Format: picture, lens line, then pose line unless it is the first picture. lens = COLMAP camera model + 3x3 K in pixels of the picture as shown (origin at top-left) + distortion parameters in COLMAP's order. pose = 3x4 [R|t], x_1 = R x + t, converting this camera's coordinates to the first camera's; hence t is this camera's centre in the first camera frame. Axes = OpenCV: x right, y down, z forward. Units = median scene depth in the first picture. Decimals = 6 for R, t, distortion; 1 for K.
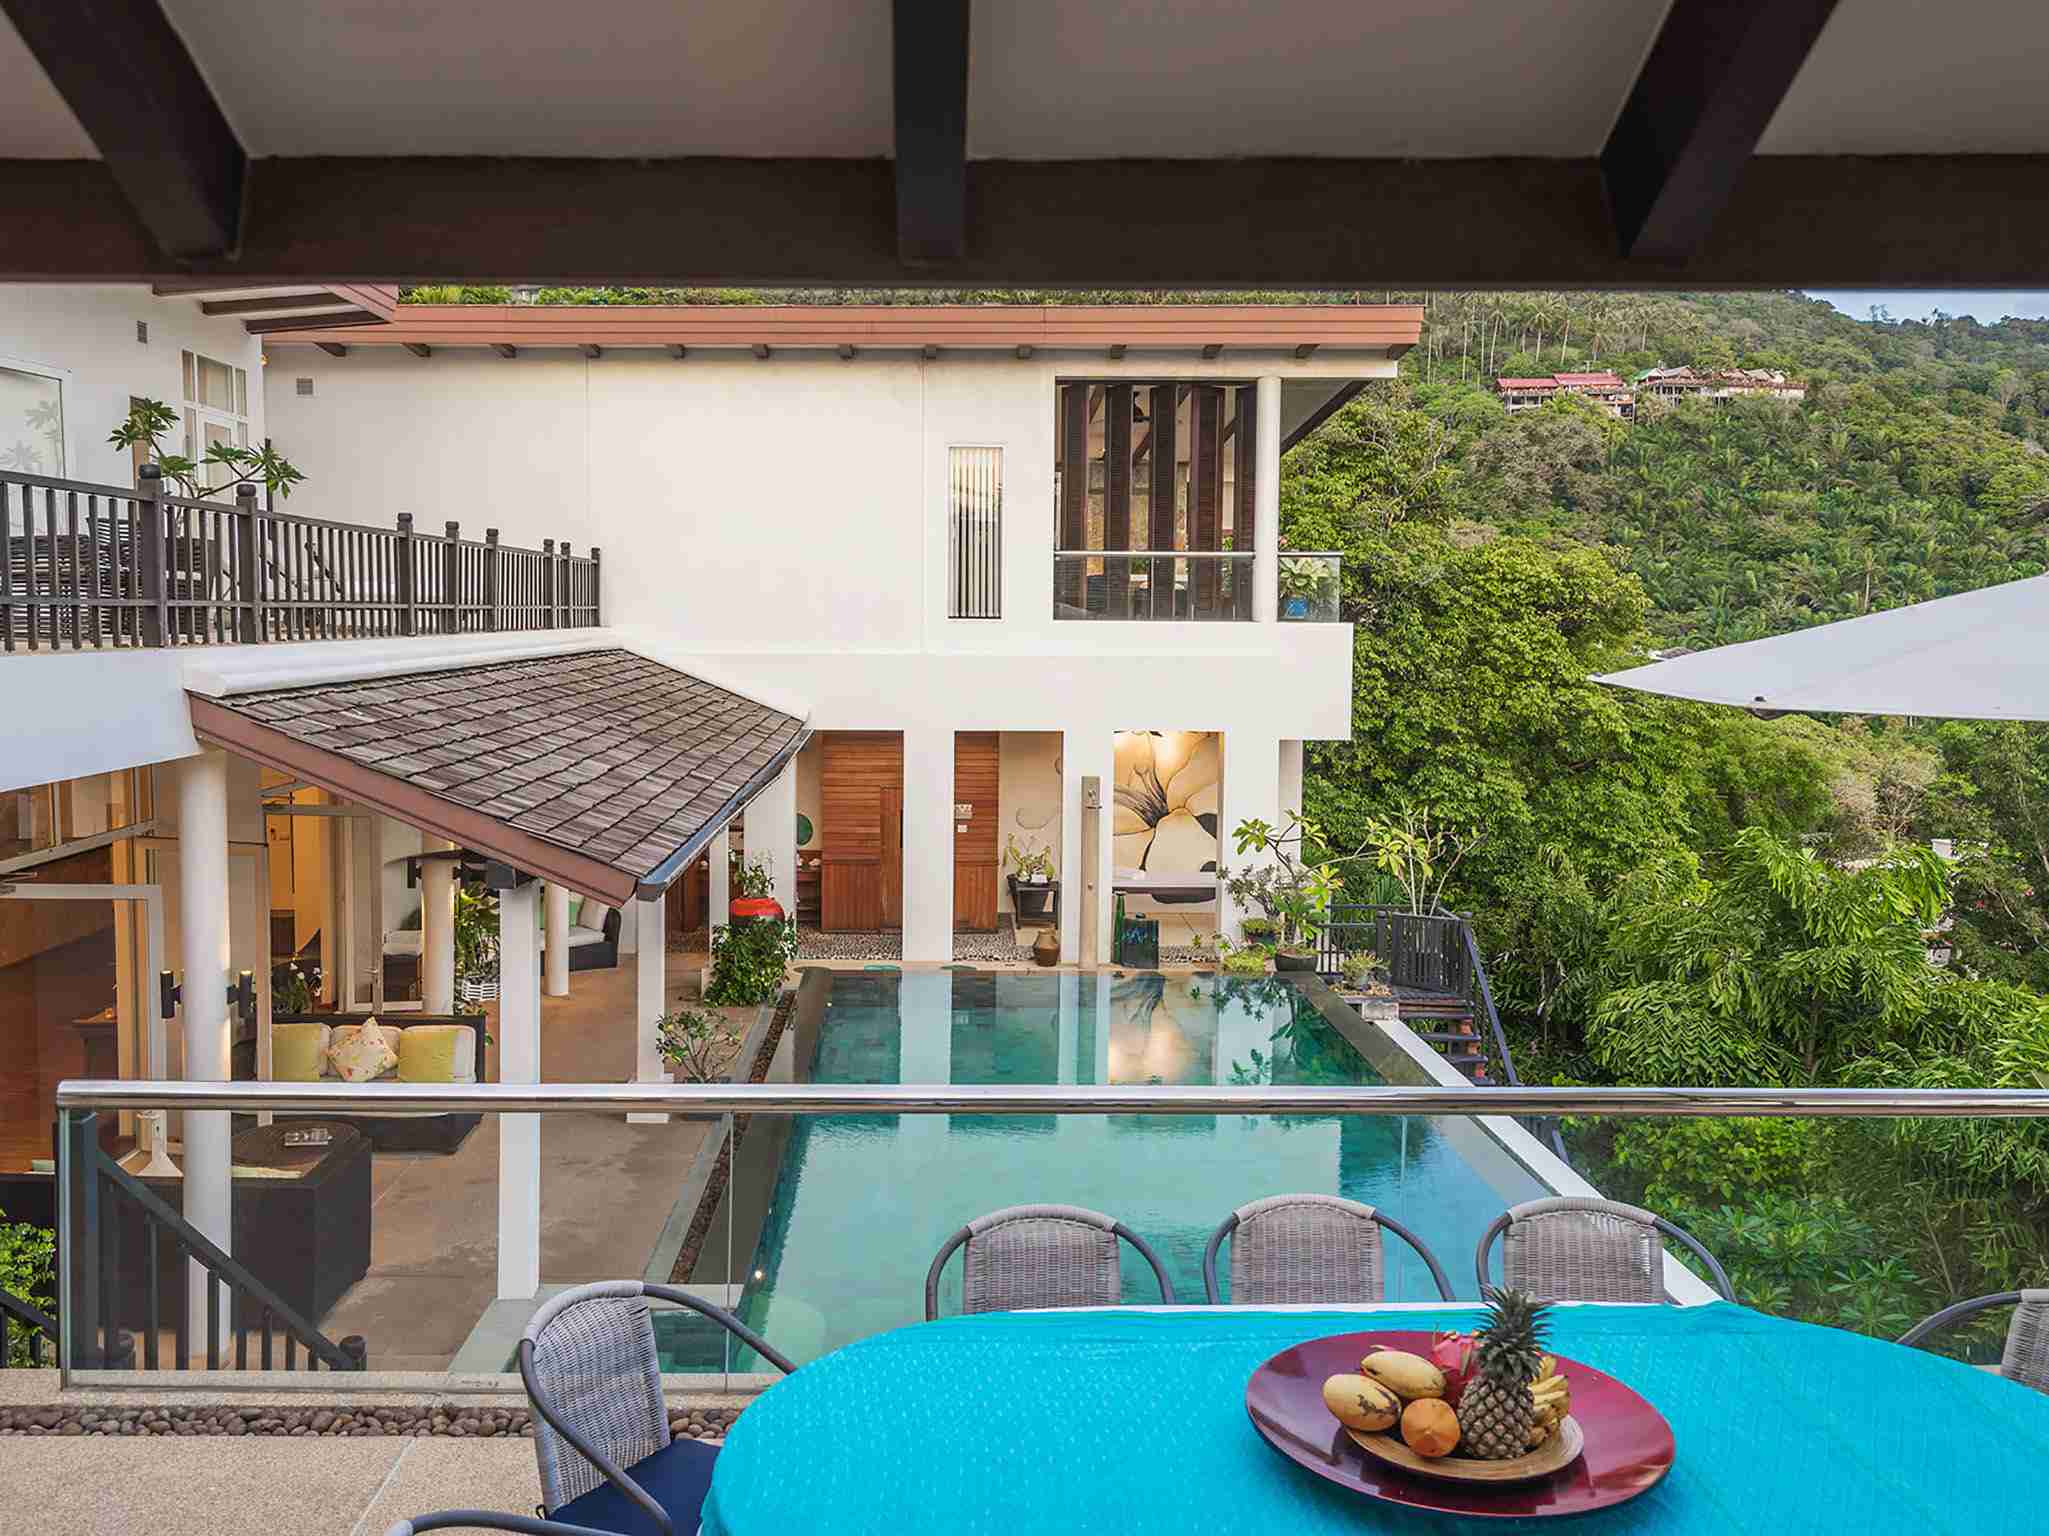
lens RADIAL K [[1667.7, 0, 975.1], [0, 1667.7, 744.6], [0, 0, 1]] dist [0.004466, 0.010517]
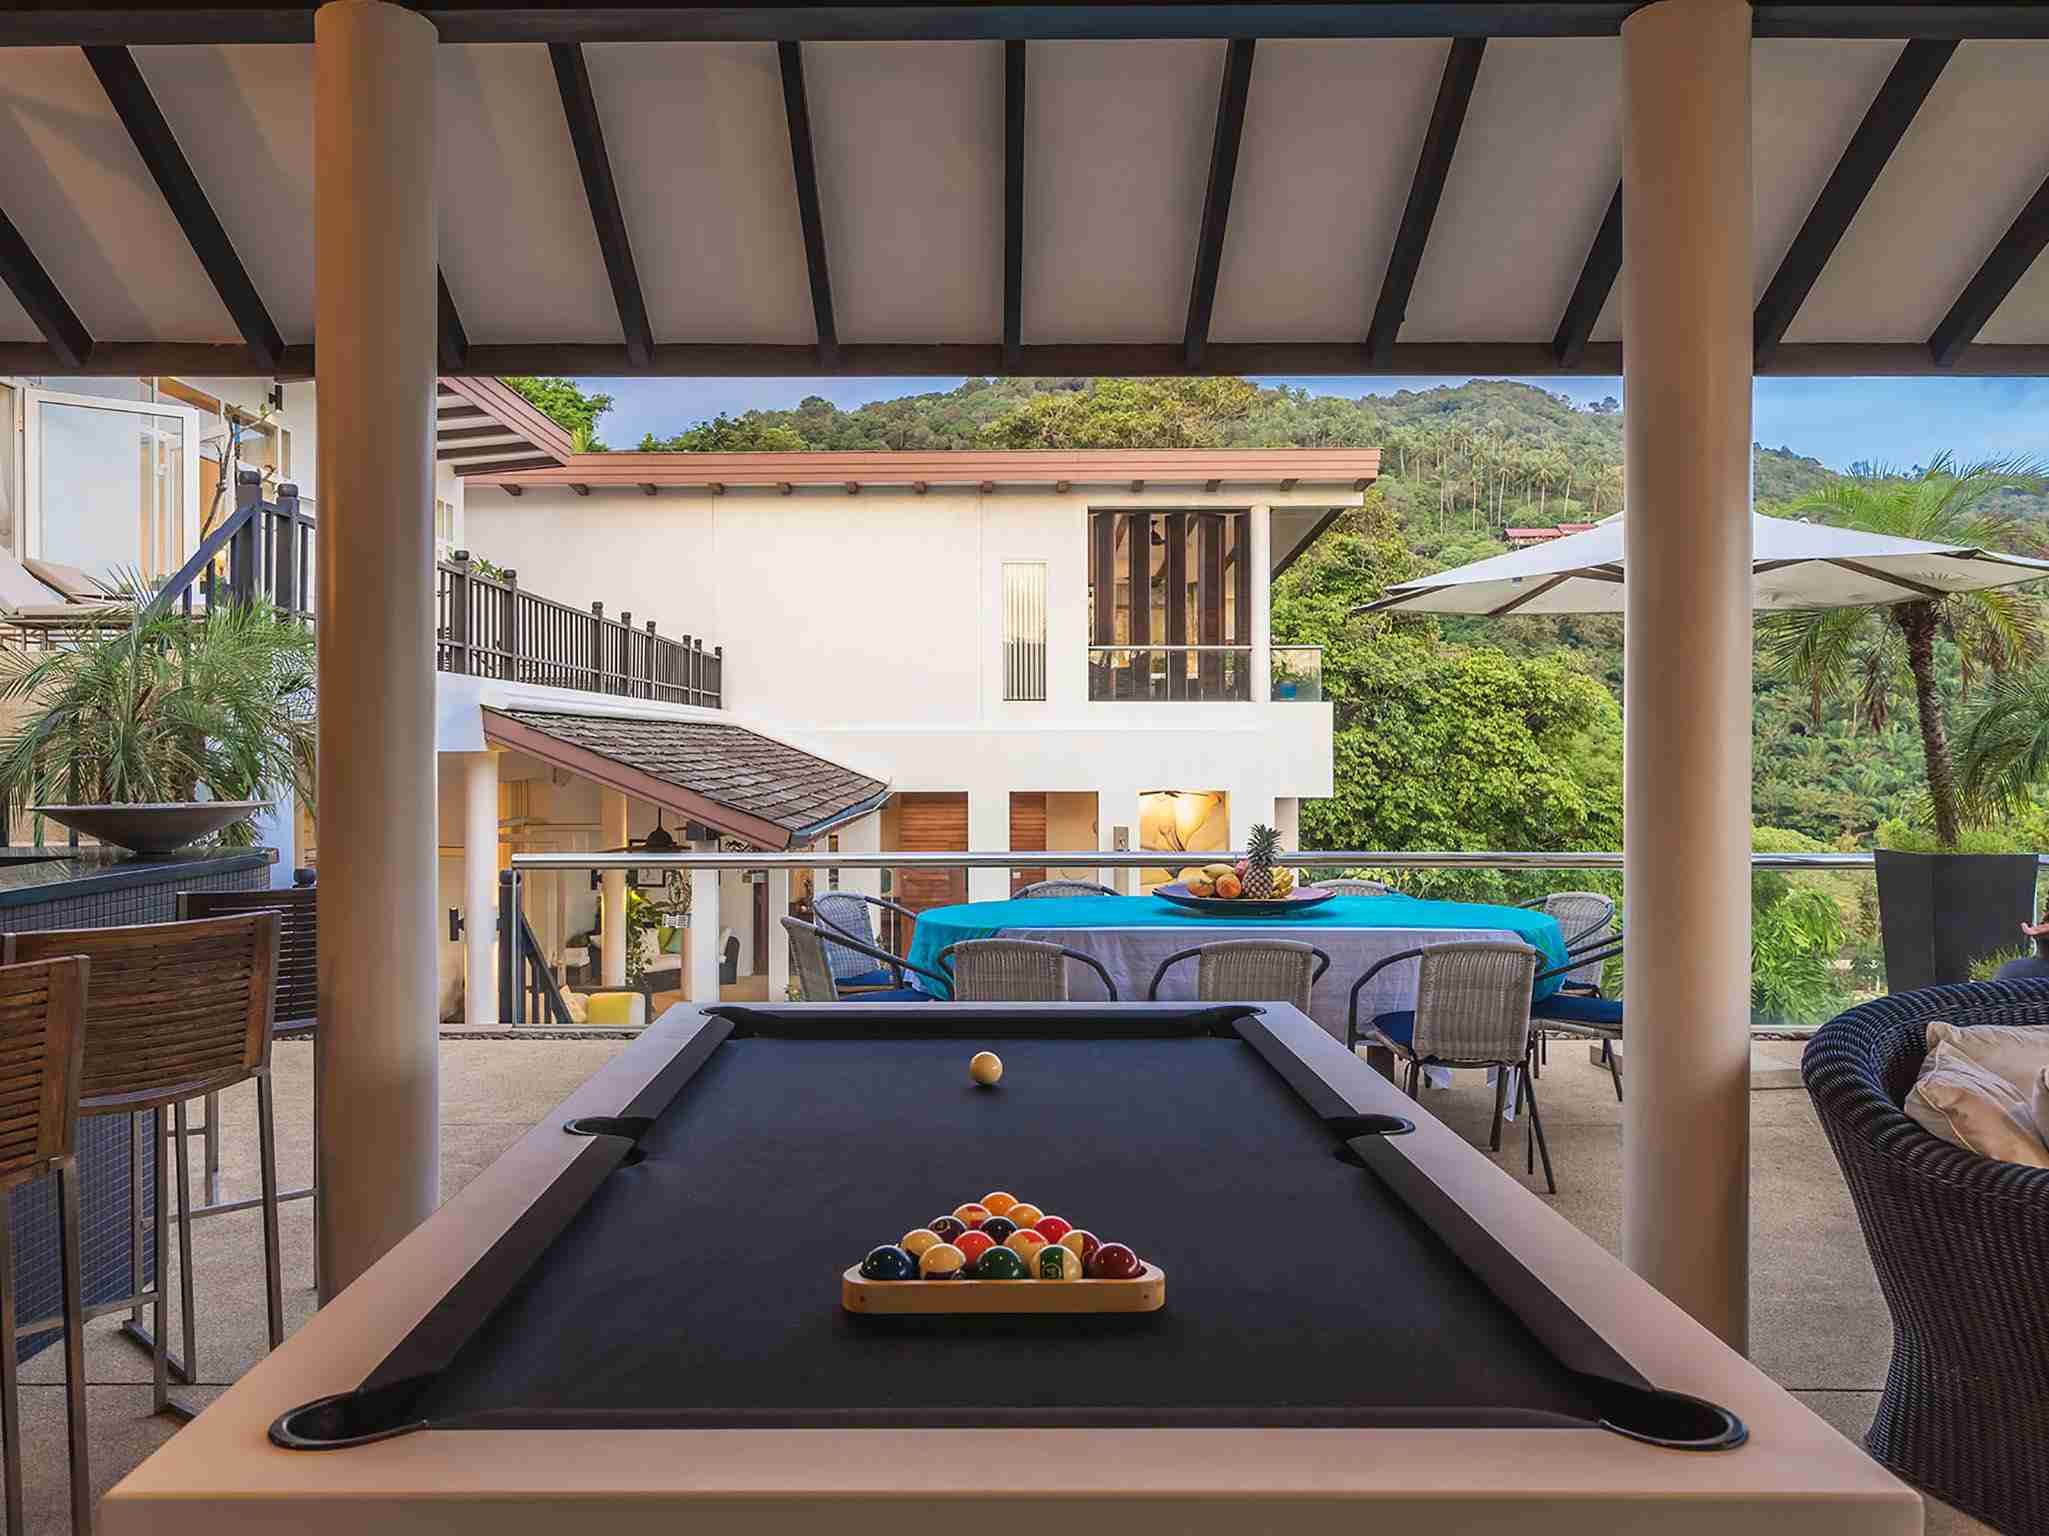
lens RADIAL K [[1609.8, 0, 1027.0], [0, 1609.8, 766.1], [0, 0, 1]] dist [0.005920, 0.004559]
pose [[0.999944, -0.010478, 0.001210, -0.000566], [0.010540, 0.997077, -0.075666, 0.058638], [-0.000414, 0.075675, 0.997132, -0.171691]]
